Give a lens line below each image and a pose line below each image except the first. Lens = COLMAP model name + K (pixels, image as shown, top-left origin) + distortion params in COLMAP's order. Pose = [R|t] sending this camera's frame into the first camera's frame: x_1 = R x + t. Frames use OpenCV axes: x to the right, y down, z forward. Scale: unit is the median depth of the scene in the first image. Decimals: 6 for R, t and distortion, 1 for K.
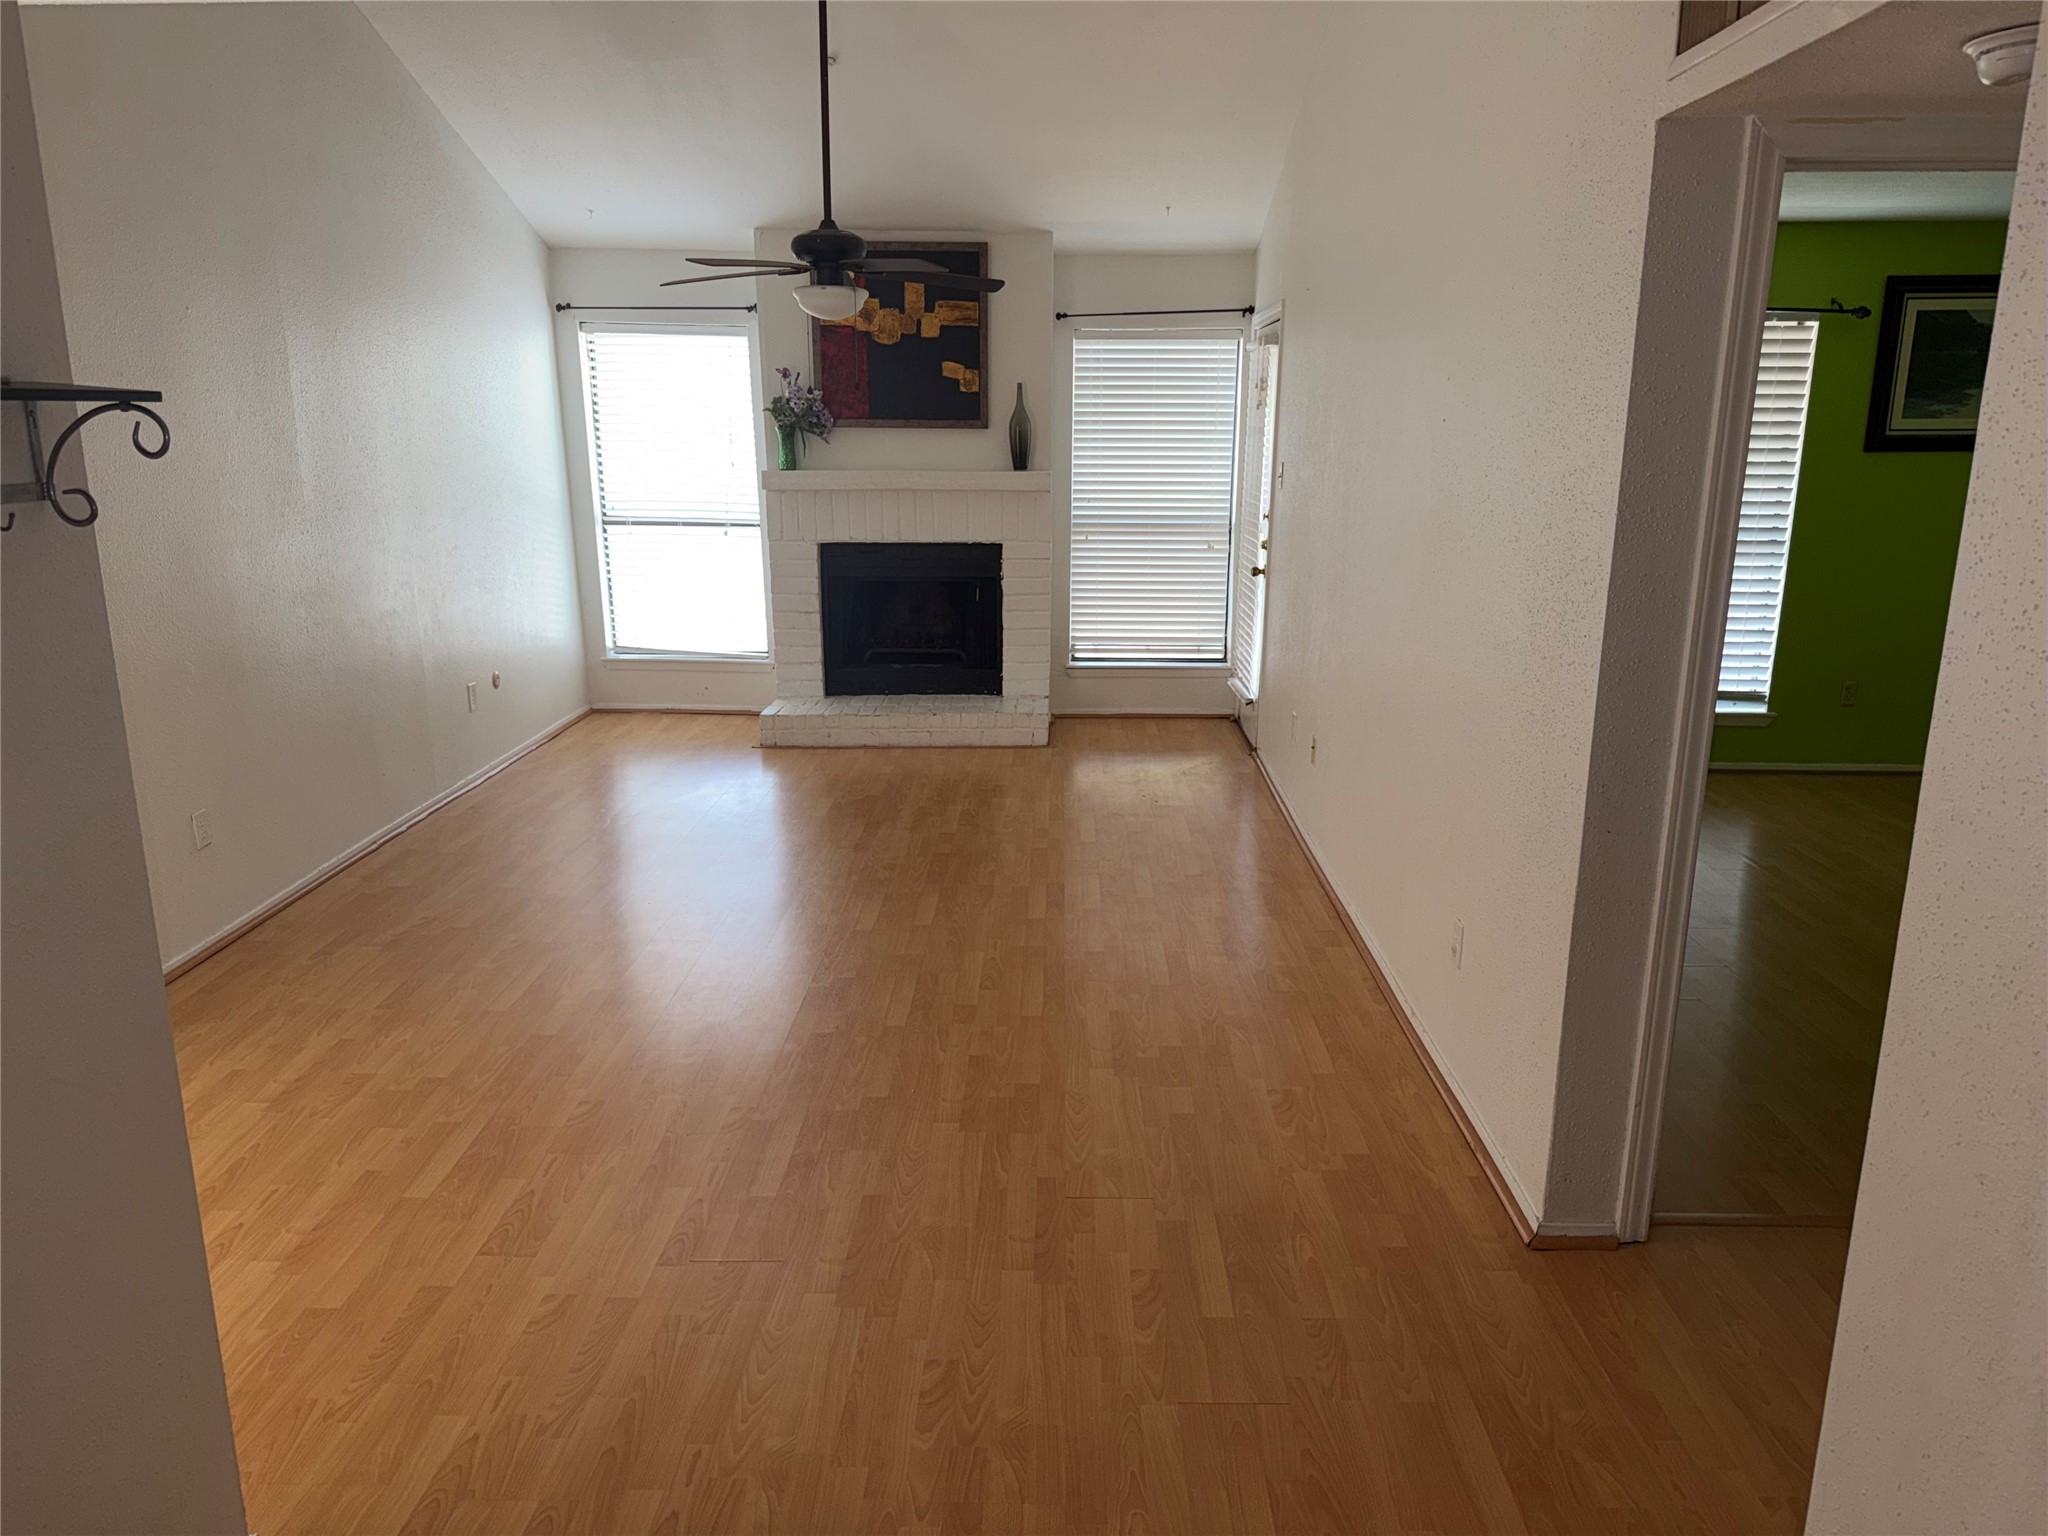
lens RADIAL K [[1422.0, 0, 1014.2], [0, 1422.0, 811.0], [0, 0, 1]] dist [0.109228, -0.151402]
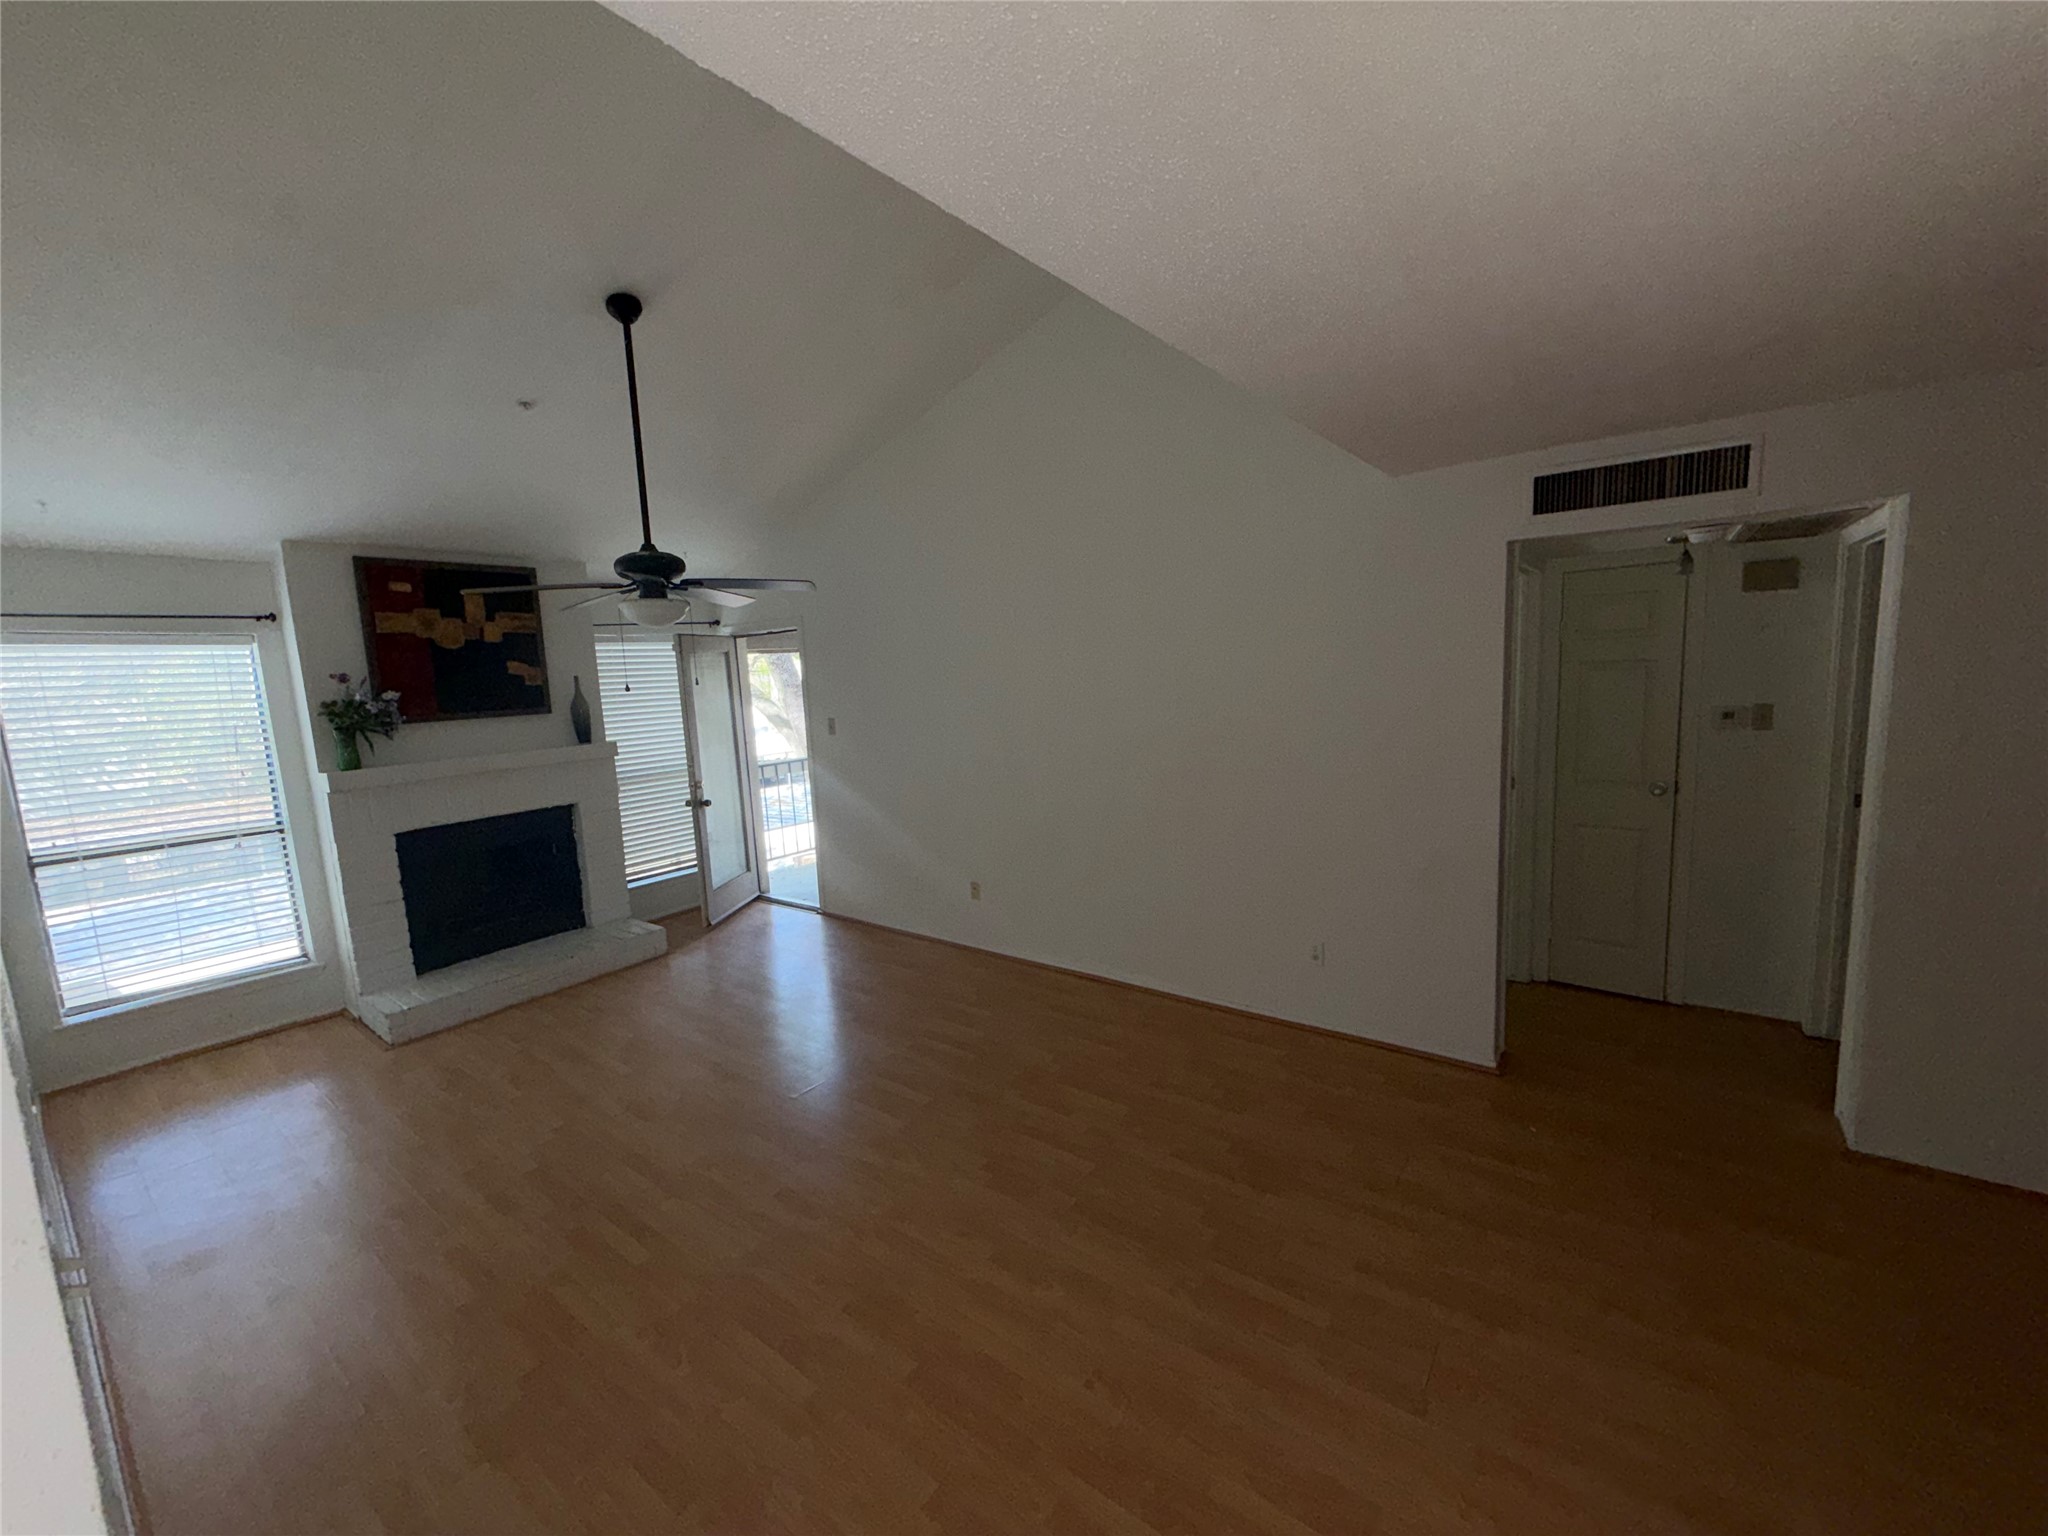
lens RADIAL K [[835.7, 0, 1024.0], [0, 835.7, 768.0], [0, 0, 1]] dist [0.002079, 0.000049]
pose [[0.585627, -0.134185, 0.799397, -0.355851], [0.263574, 0.964133, -0.031253, -0.097243], [-0.766531, 0.229003, 0.599990, 0.288117]]
